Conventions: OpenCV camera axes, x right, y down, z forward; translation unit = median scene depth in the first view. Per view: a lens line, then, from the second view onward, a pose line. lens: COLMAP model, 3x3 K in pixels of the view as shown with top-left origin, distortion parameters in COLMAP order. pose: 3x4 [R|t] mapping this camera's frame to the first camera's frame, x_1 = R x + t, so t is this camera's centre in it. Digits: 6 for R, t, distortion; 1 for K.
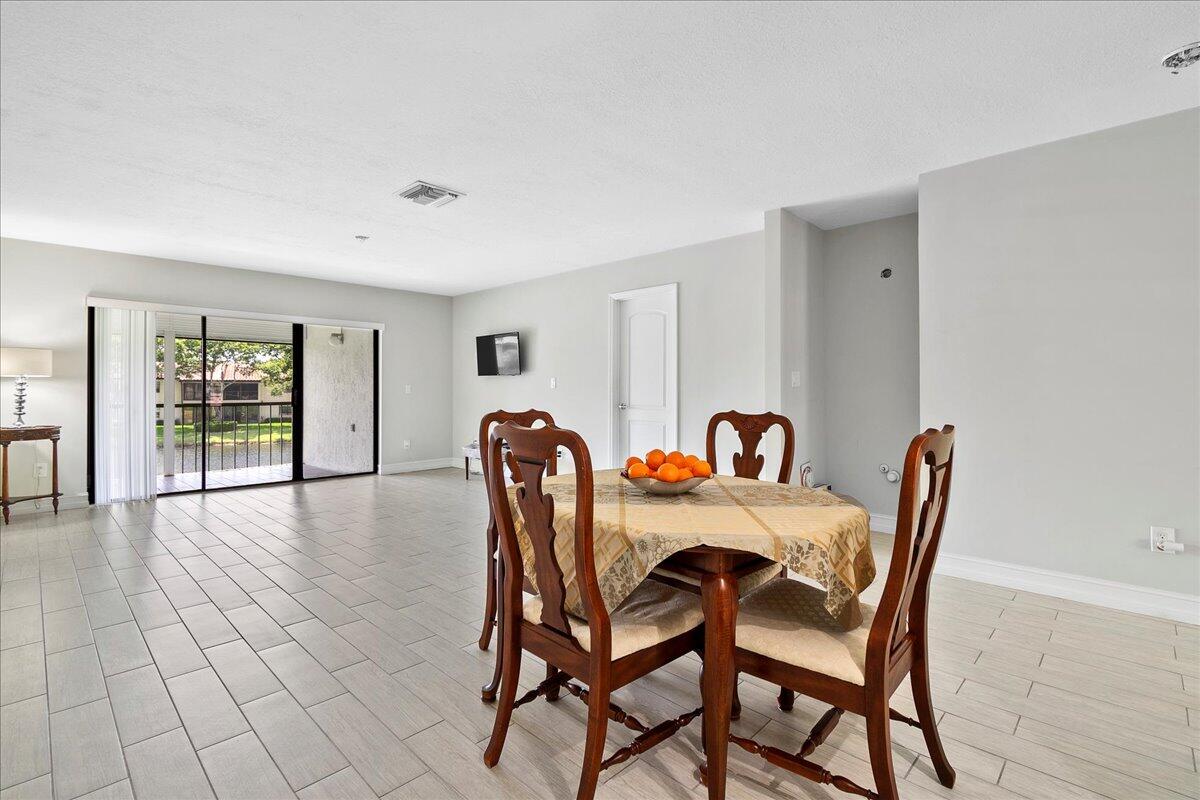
lens RADIAL K [[548.6, 0, 600.0], [0, 548.6, 400.0], [0, 0, 1]] dist [0.003072, 0.000416]
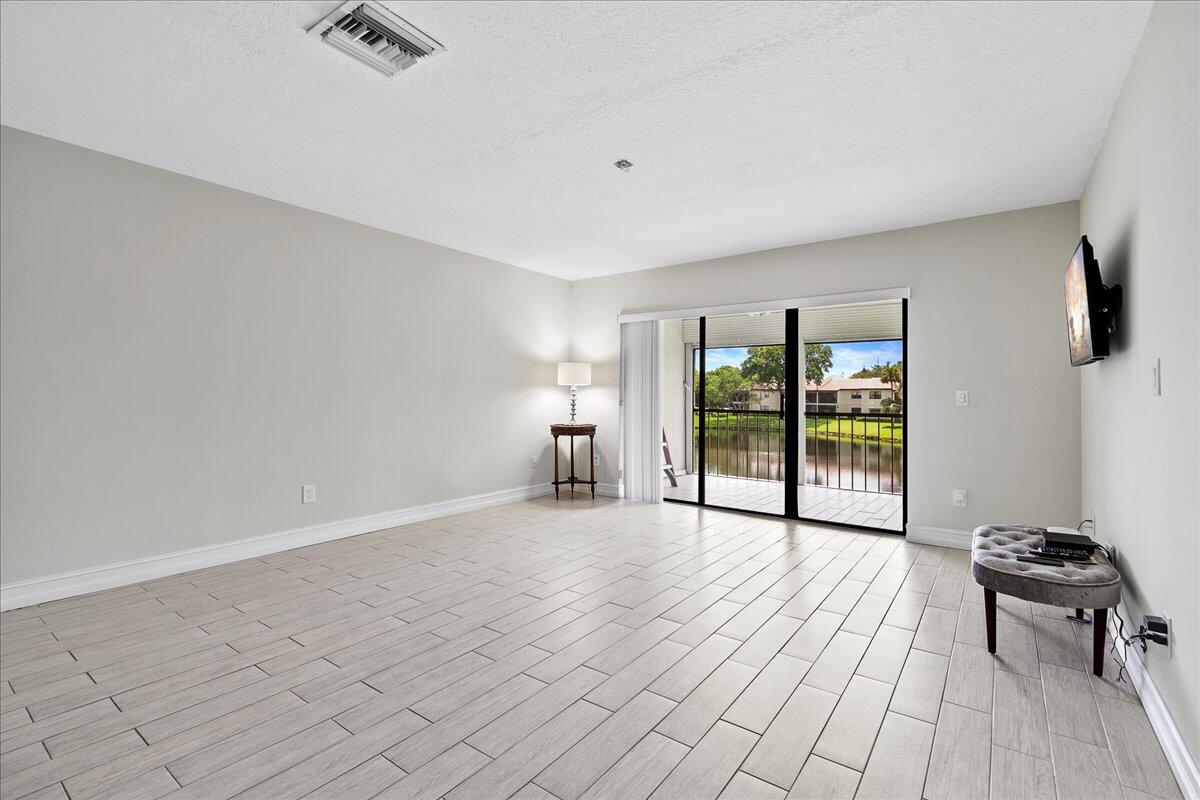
lens RADIAL K [[548.6, 0, 600.0], [0, 548.6, 400.0], [0, 0, 1]] dist [0.003072, 0.000416]
pose [[0.120615, 0.003574, -0.992693, 0.194367], [-0.025698, 0.999670, 0.000477, -0.009029], [0.992367, 0.025452, 0.120667, 0.780779]]
